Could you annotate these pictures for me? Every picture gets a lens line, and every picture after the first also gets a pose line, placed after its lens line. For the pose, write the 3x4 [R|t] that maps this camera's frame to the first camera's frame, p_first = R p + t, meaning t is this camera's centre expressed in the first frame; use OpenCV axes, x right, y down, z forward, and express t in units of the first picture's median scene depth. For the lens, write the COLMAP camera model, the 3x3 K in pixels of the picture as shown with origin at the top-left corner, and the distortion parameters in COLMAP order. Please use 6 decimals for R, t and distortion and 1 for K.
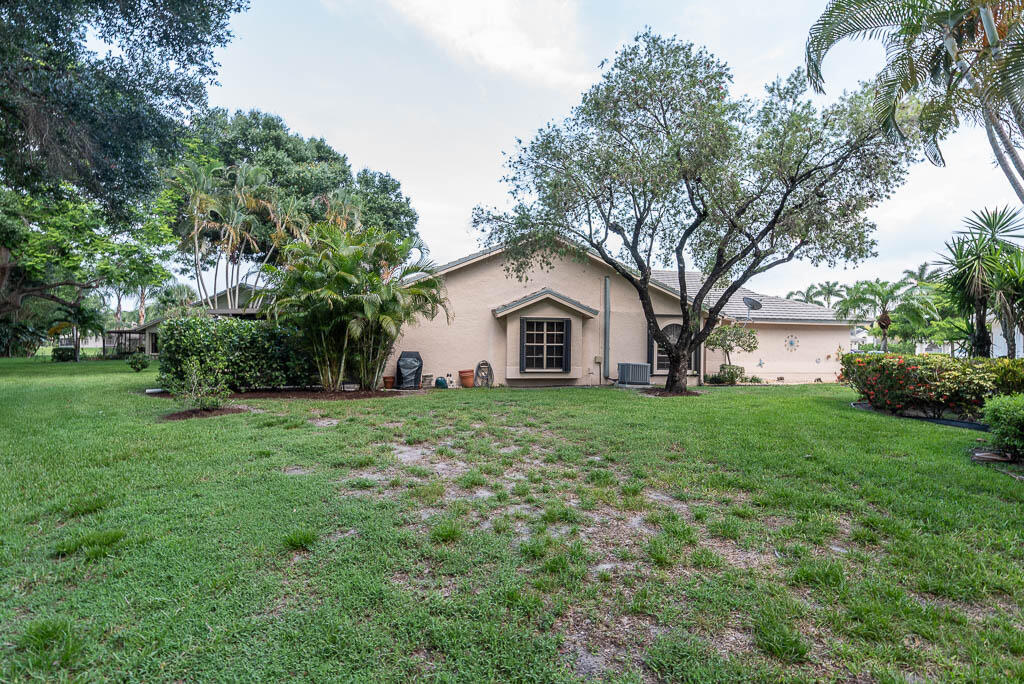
lens RADIAL K [[496.2, 0, 512.5], [0, 496.2, 350.7], [0, 0, 1]] dist [0.002763, 0.000610]
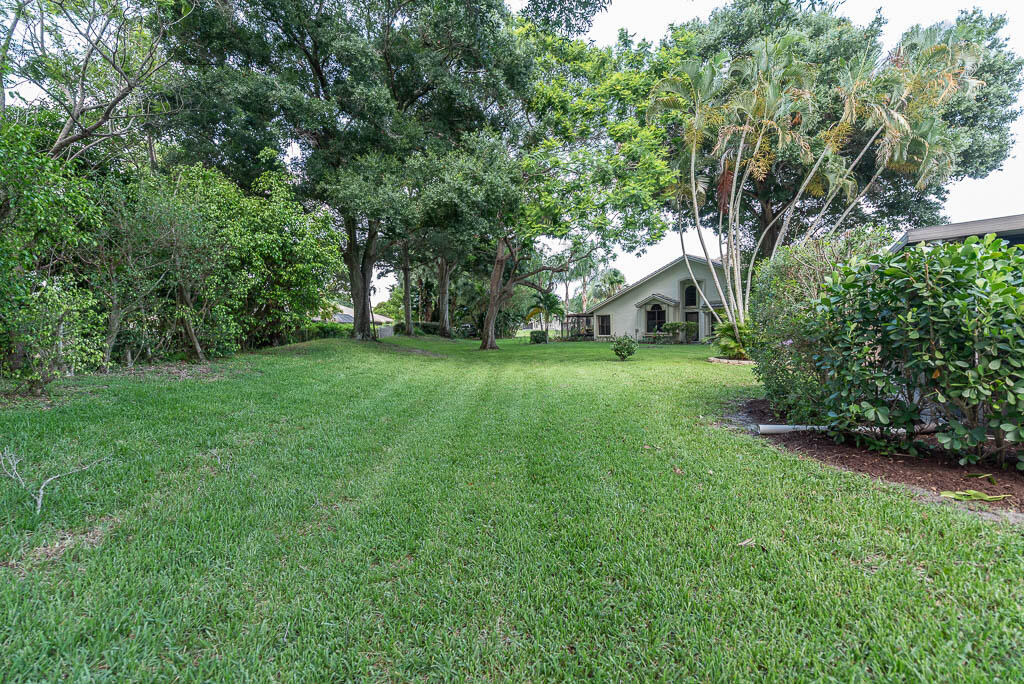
lens RADIAL K [[443.2, 0, 511.6], [0, 443.2, 338.8], [0, 0, 1]] dist [-0.000066, 0.000000]
pose [[0.731337, 0.000502, -0.682017, -0.259079], [0.013073, 0.999806, 0.014753, -0.003532], [0.681891, -0.019705, 0.731188, 0.228674]]
